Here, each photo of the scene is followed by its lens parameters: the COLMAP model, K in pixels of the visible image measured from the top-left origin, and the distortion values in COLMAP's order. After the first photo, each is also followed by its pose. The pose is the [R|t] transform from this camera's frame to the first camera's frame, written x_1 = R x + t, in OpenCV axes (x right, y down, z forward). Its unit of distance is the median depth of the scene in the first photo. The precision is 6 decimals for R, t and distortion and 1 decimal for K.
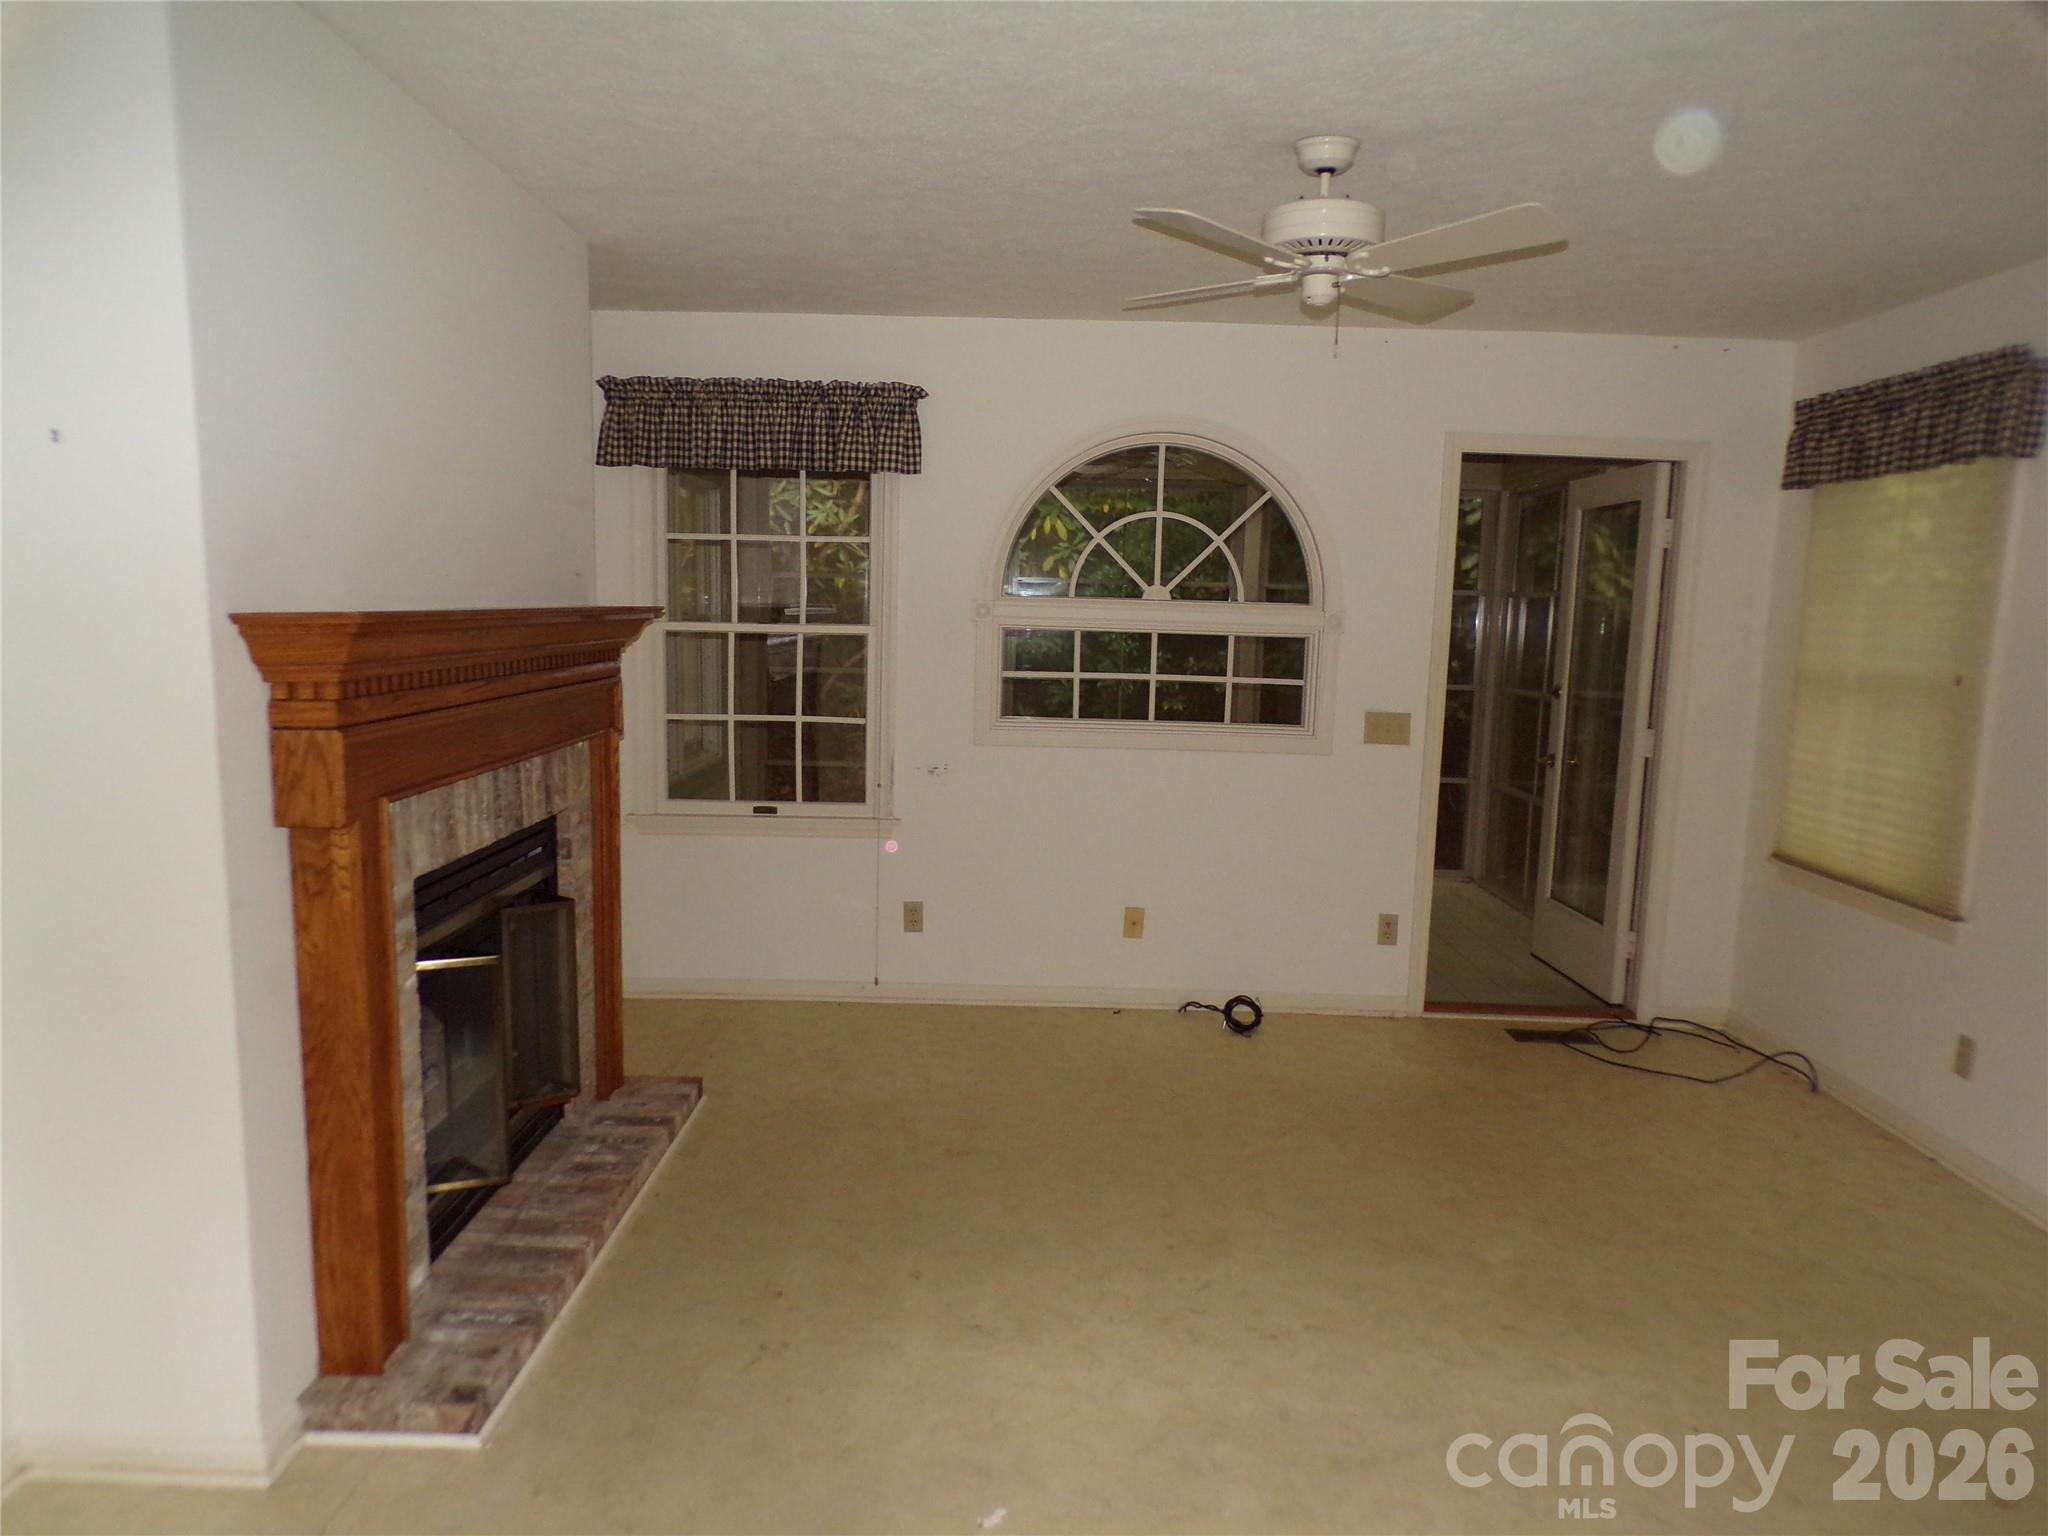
lens RADIAL K [[1430.6, 0, 1024.0], [0, 1430.6, 768.0], [0, 0, 1]] dist [0.002175, 0.002649]
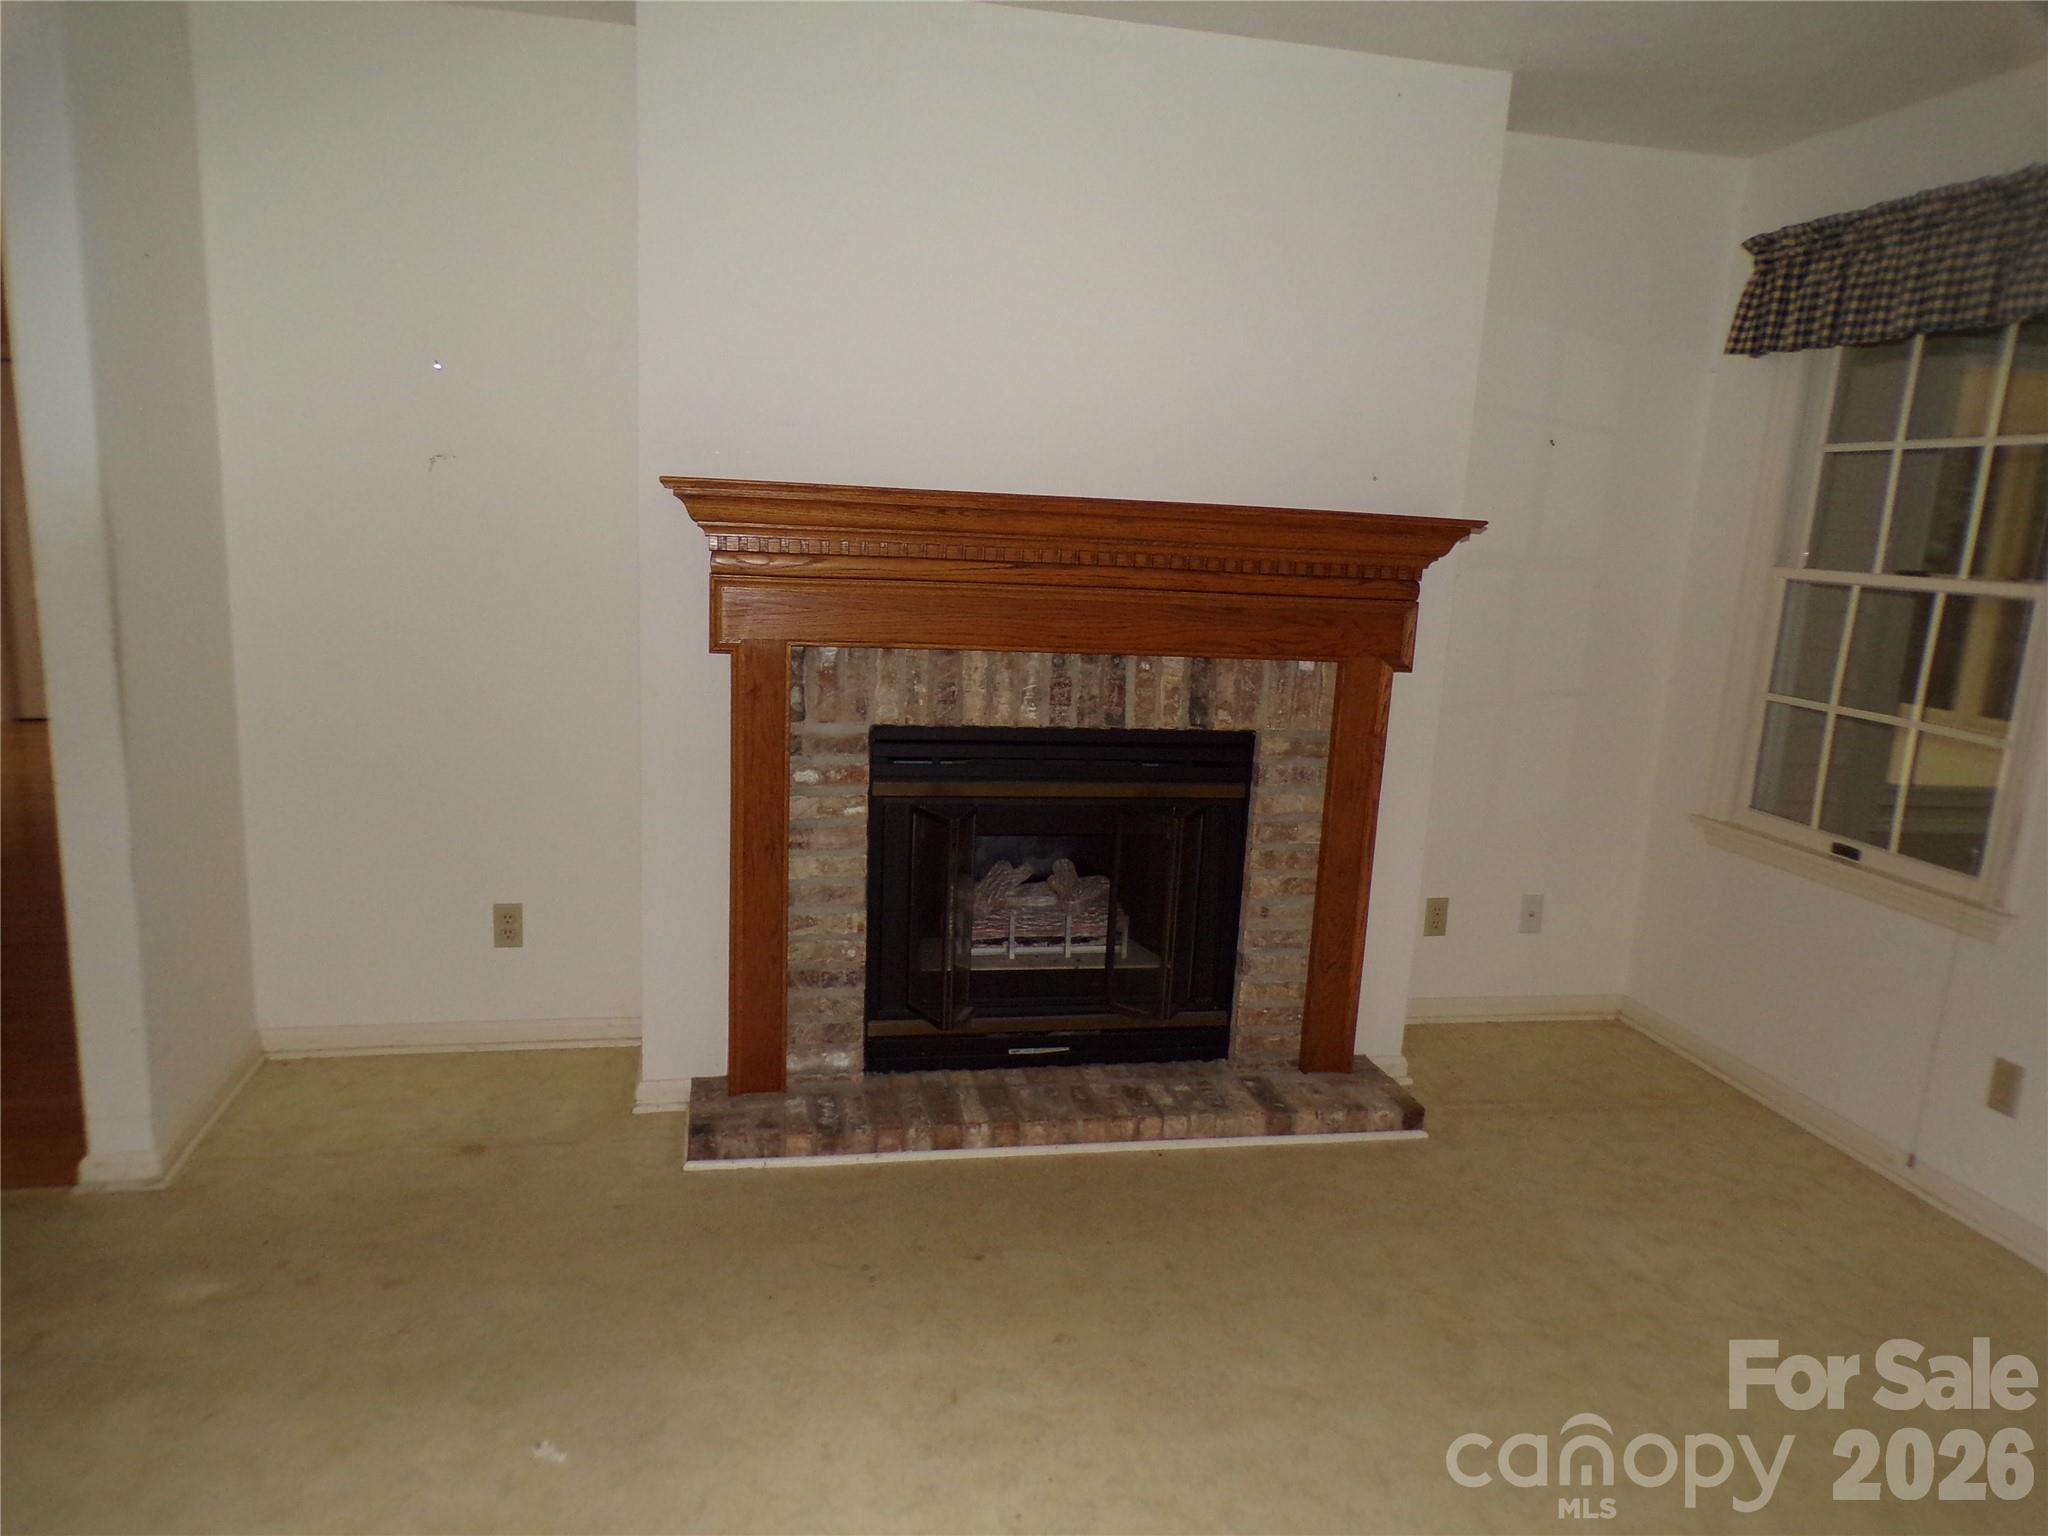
lens RADIAL K [[1408.3, 0, 1025.7], [0, 1408.3, 791.0], [0, 0, 1]] dist [0.000877, 0.163855]
pose [[0.227687, 0.187791, -0.955454, 0.507262], [-0.170628, 0.973739, 0.150724, -0.046889], [0.958668, 0.128710, 0.253750, 0.612250]]
